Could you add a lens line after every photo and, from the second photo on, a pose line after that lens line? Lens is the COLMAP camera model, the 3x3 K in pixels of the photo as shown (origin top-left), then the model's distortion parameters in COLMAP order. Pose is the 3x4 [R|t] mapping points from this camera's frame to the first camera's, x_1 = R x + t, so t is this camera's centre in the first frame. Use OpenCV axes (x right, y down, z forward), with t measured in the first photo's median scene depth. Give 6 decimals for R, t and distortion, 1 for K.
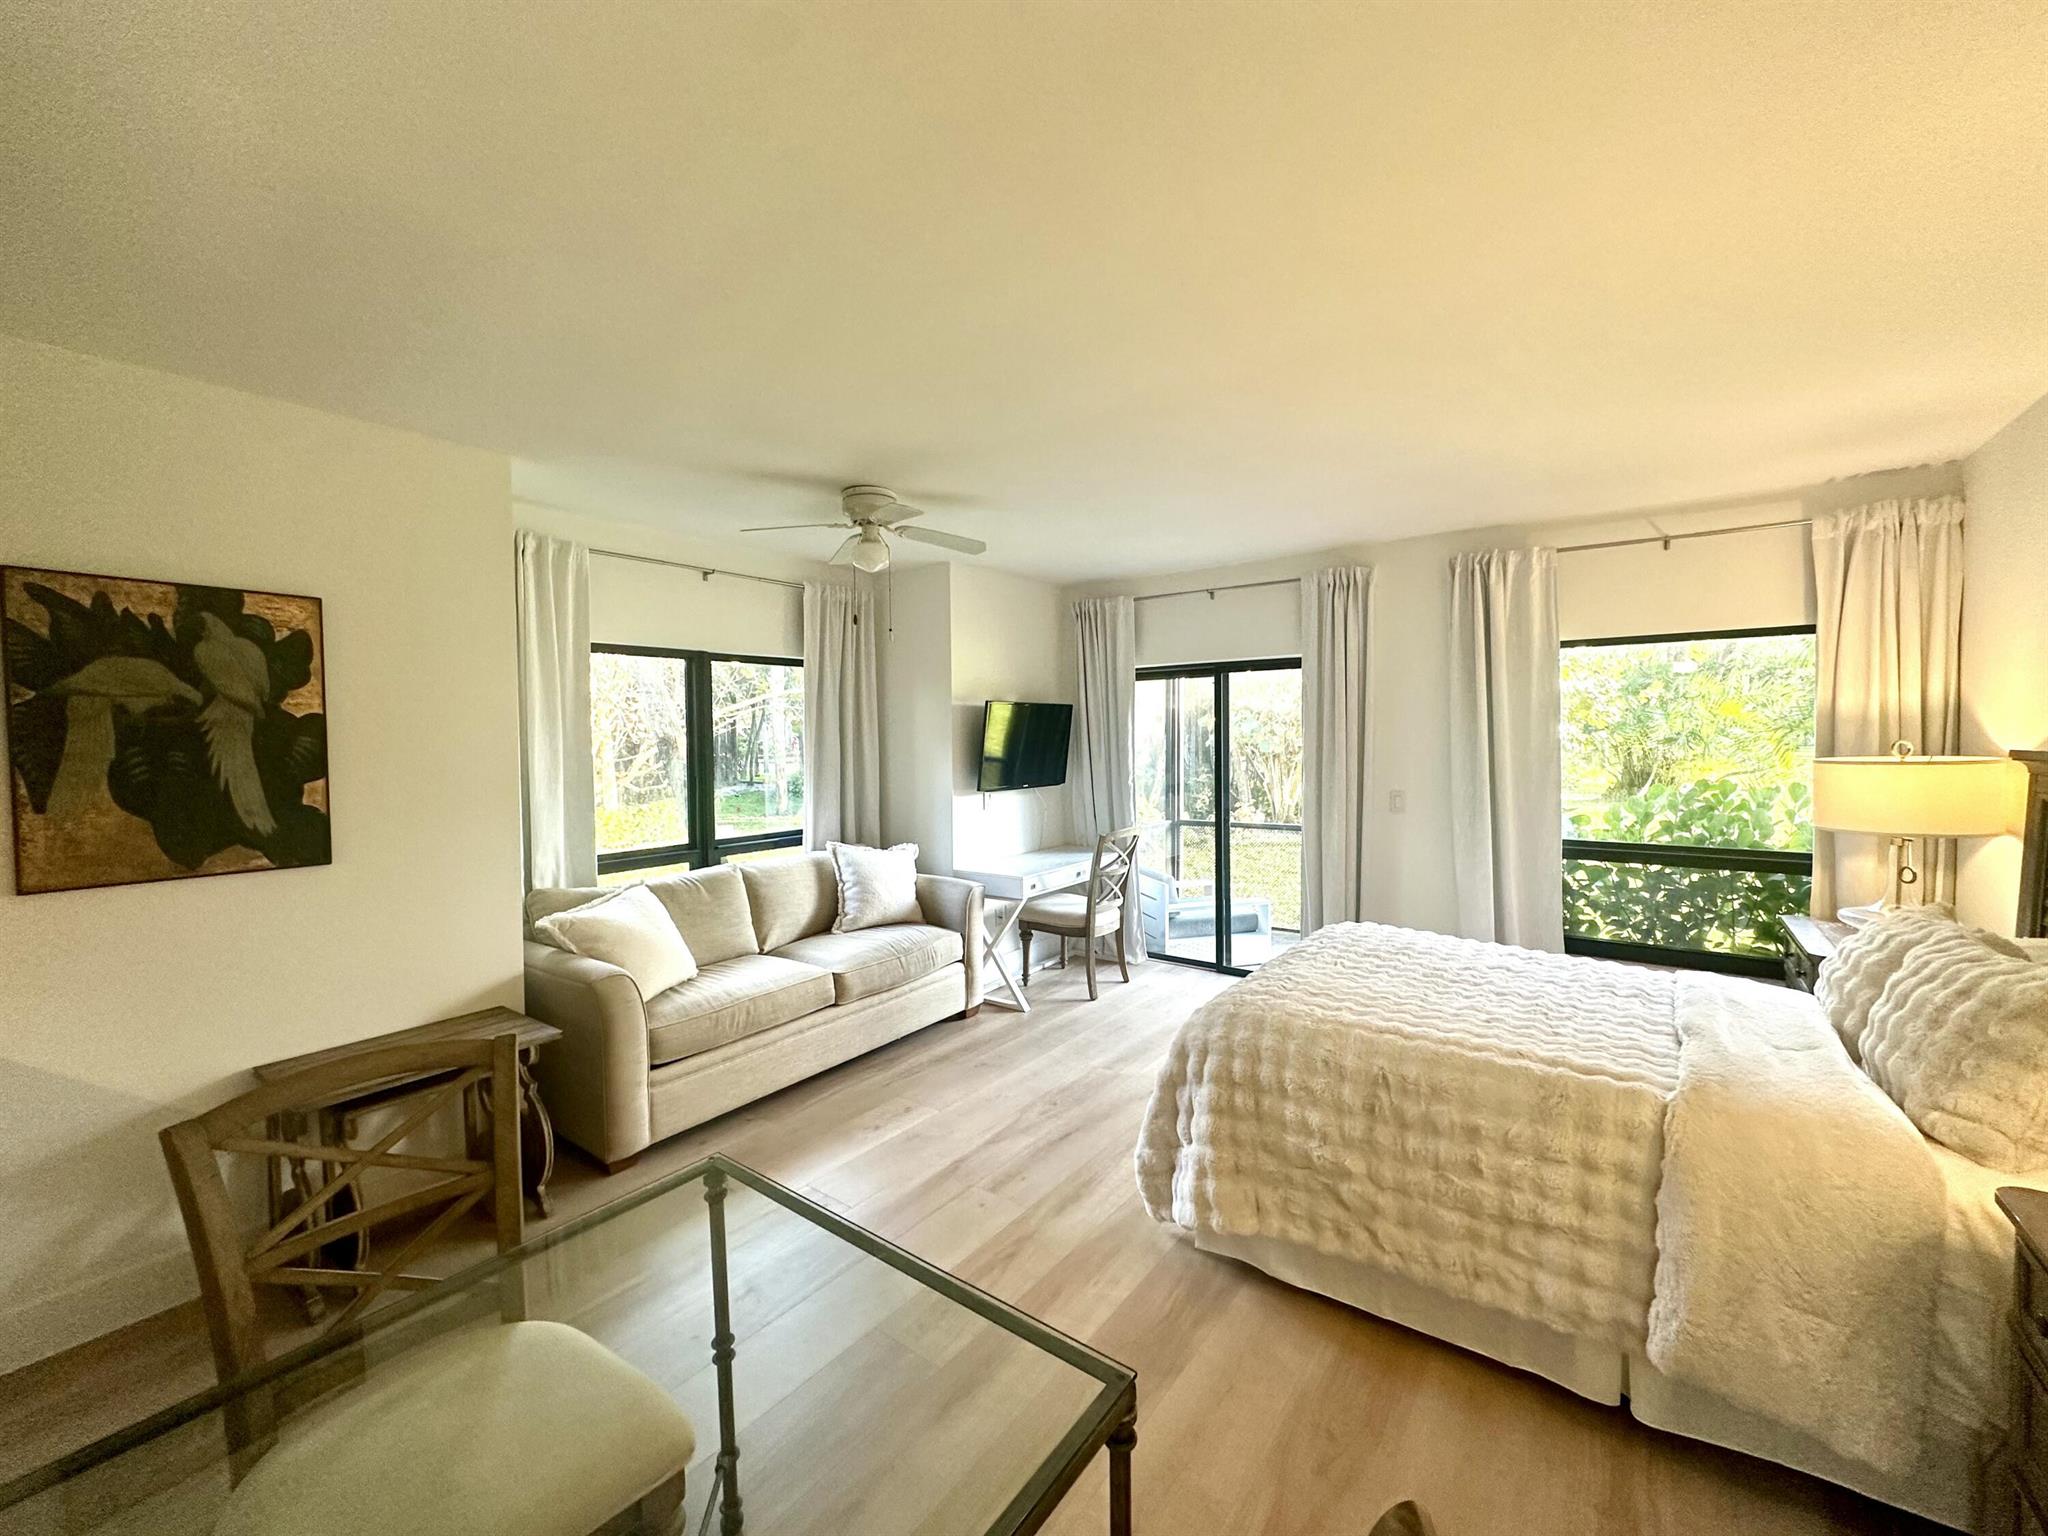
lens RADIAL K [[816.4, 0, 1024.8], [0, 816.4, 763.7], [0, 0, 1]] dist [-0.002008, -0.000490]
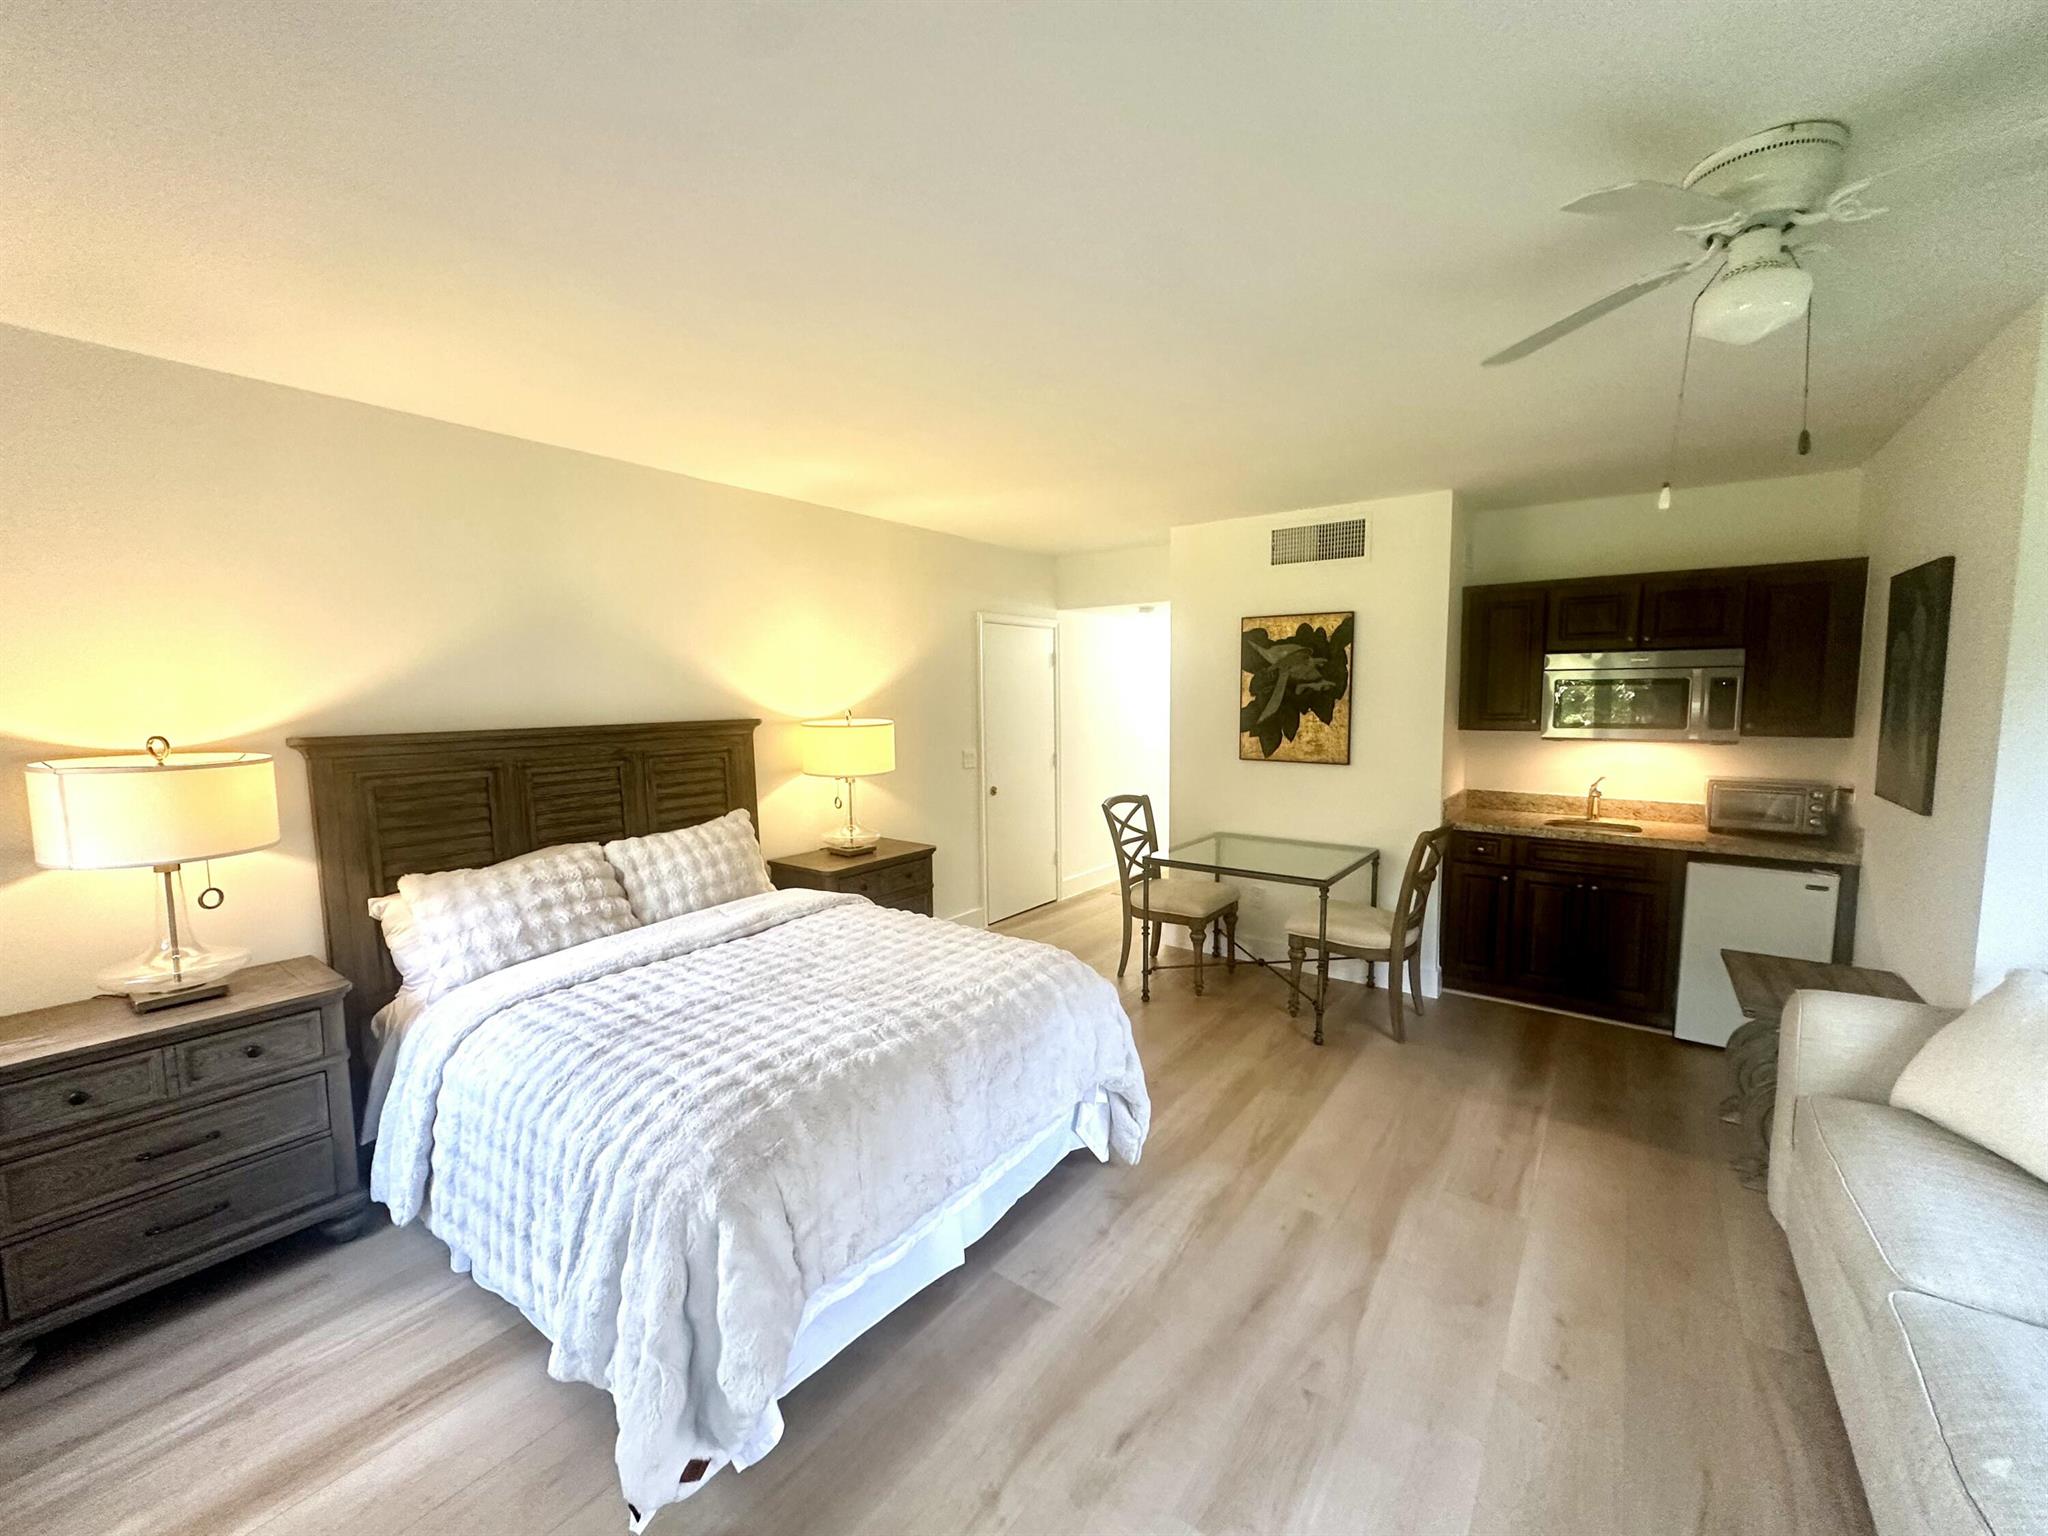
lens RADIAL K [[816.4, 0, 1024.8], [0, 816.4, 763.7], [0, 0, 1]] dist [-0.002008, -0.000490]
pose [[-0.999731, 0.021009, -0.009776, 0.195898], [0.019651, 0.992246, 0.122727, -0.059232], [0.012279, 0.122502, -0.992392, 1.313751]]
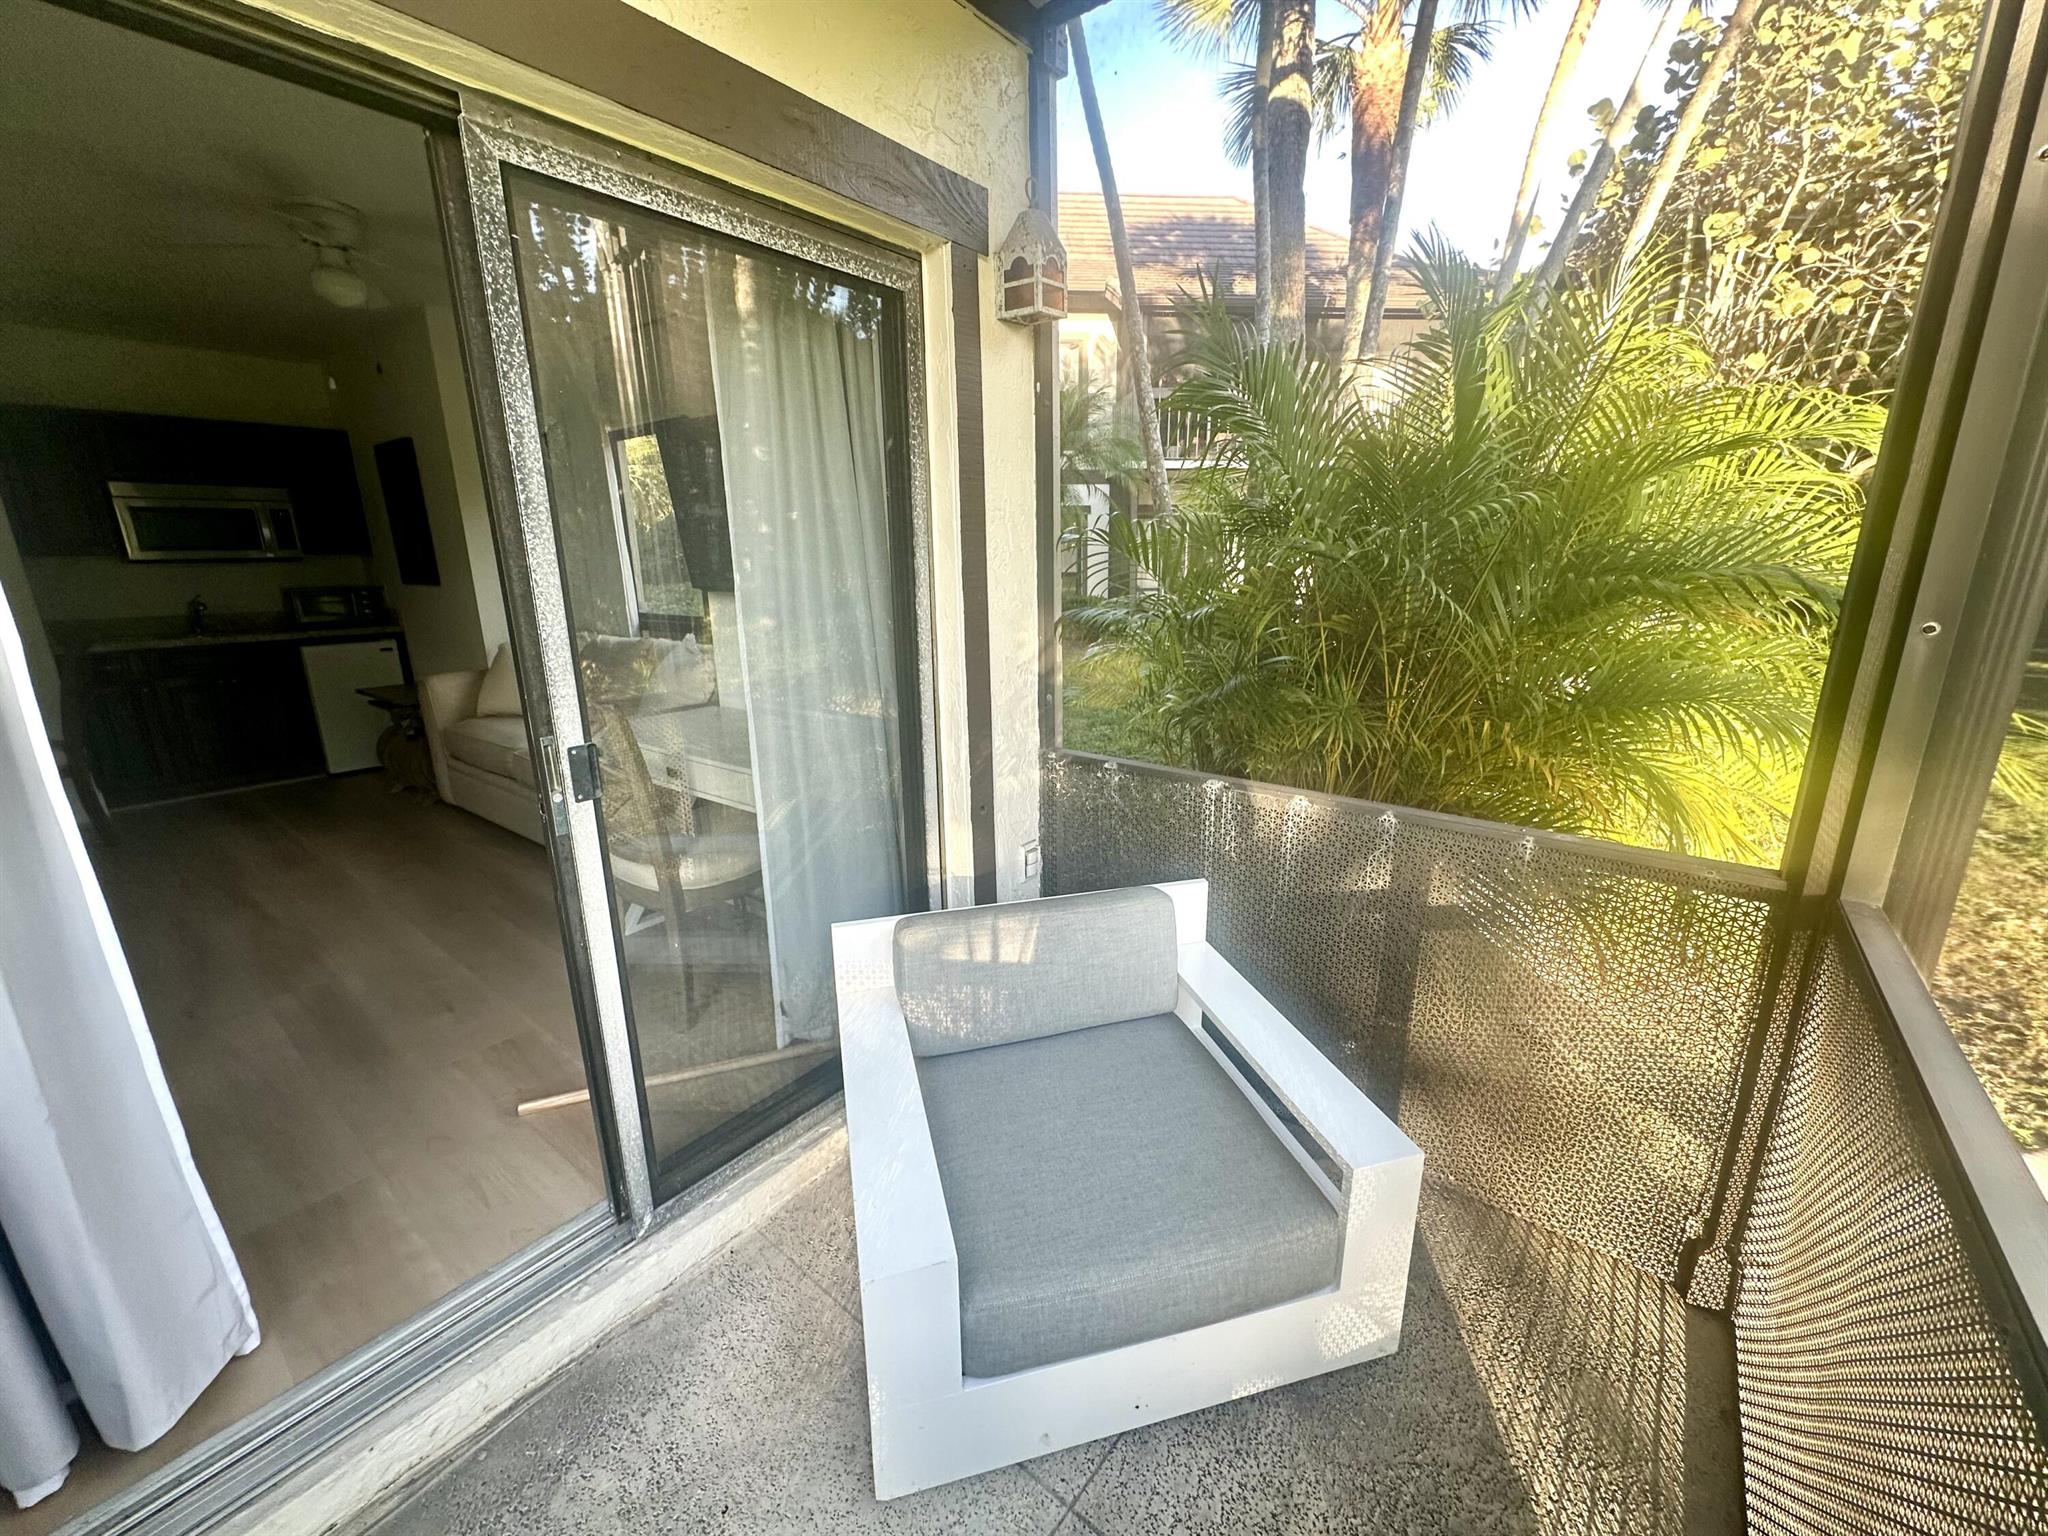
lens RADIAL K [[816.4, 0, 1024.8], [0, 816.4, 763.7], [0, 0, 1]] dist [-0.002008, -0.000490]
pose [[-0.022659, 0.267757, -0.963220, 0.685337], [-0.022215, 0.963095, 0.268245, -0.011071], [0.999496, 0.027476, -0.015875, 1.572490]]
